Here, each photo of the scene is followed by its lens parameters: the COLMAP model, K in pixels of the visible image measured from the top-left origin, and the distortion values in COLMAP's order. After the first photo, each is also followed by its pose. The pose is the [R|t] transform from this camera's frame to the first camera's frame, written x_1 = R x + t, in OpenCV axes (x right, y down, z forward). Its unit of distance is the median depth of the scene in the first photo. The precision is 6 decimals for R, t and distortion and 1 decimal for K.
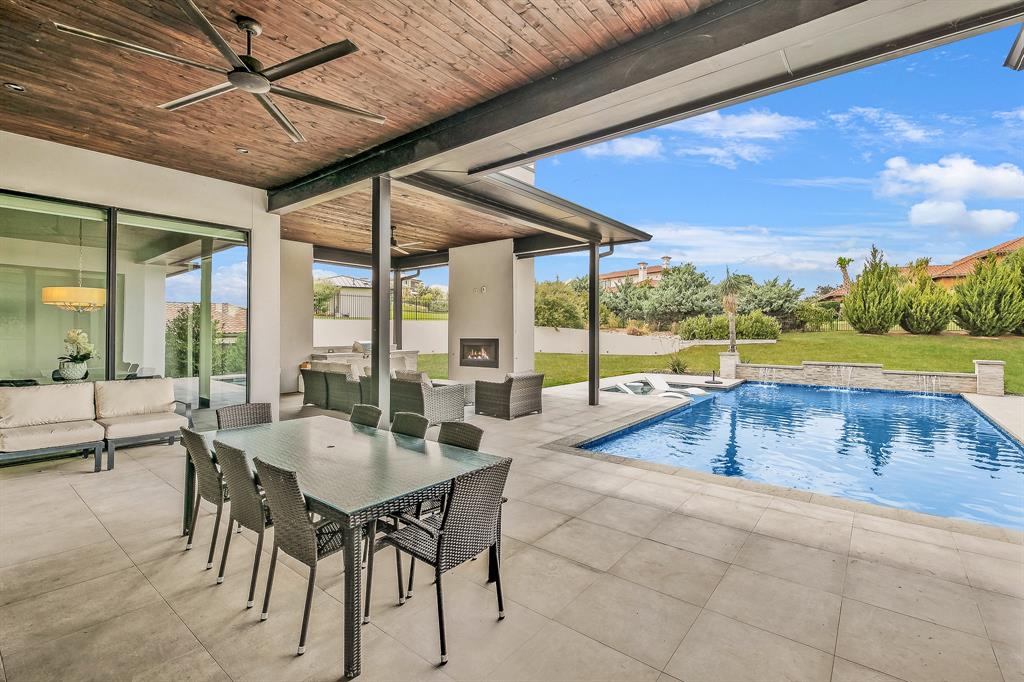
lens RADIAL K [[447.5, 0, 513.6], [0, 447.5, 328.6], [0, 0, 1]] dist [0.012272, -0.000478]
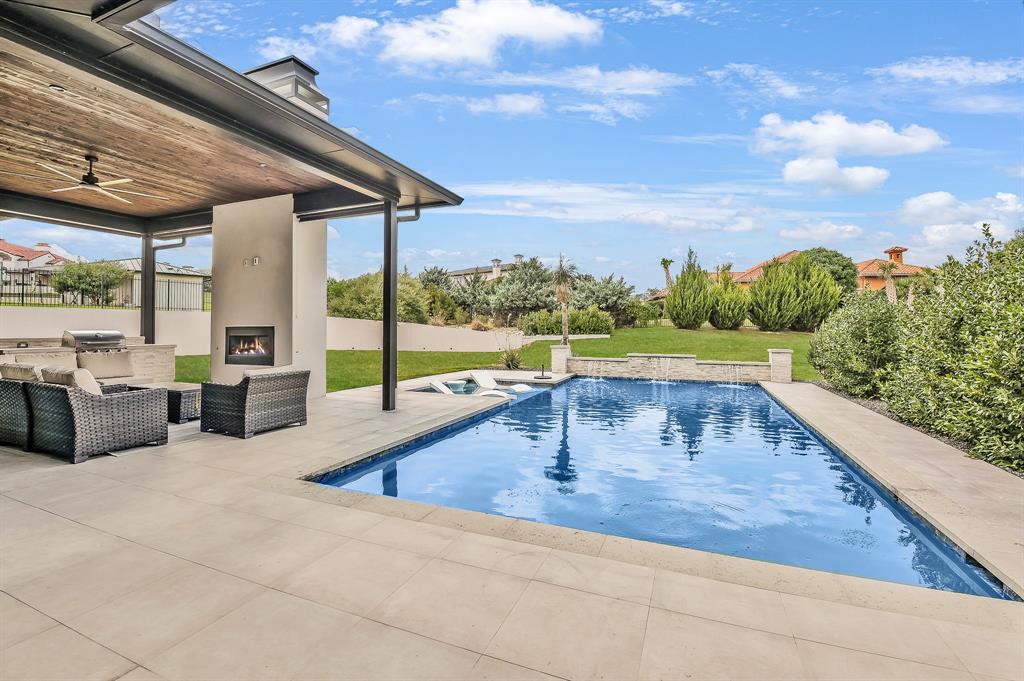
lens RADIAL K [[461.2, 0, 508.8], [0, 461.2, 326.2], [0, 0, 1]] dist [-0.007499, 0.000146]
pose [[0.955613, 0.009552, 0.294471, 0.096352], [-0.008938, 0.999954, -0.003433, 0.017809], [-0.294490, 0.000649, 0.955654, 0.117095]]
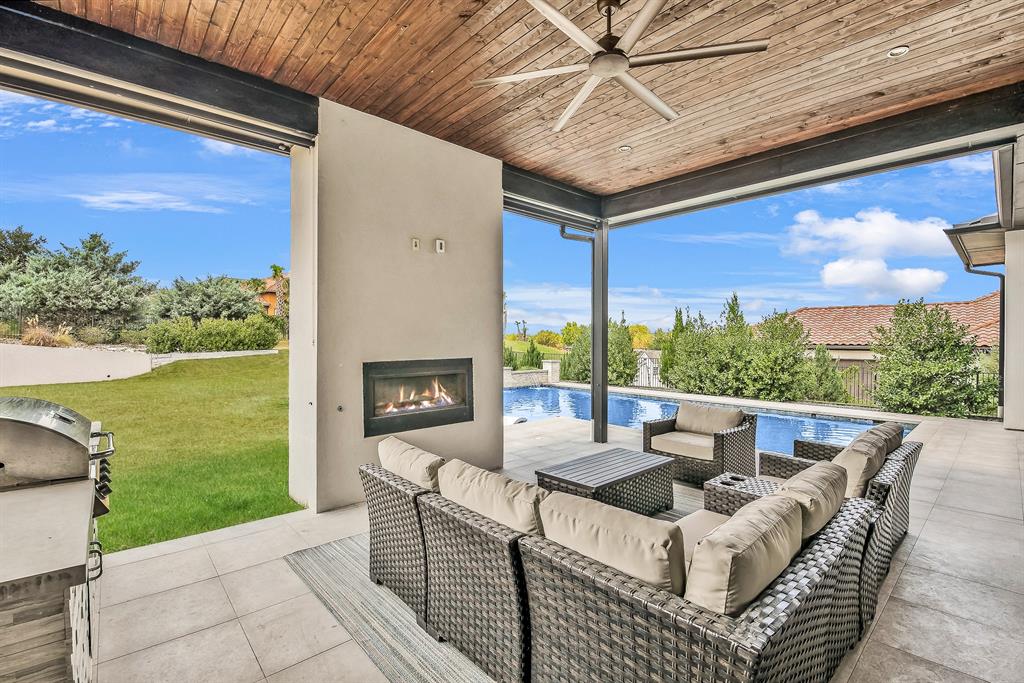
lens RADIAL K [[458.7, 0, 512.0], [0, 458.7, 341.5], [0, 0, 1]] dist [-0.014407, -0.000147]
pose [[0.142390, 0.001195, 0.989810, -0.416070], [-0.010538, 0.999944, 0.000309, 0.004501], [-0.989755, -0.010474, 0.142394, 0.729814]]
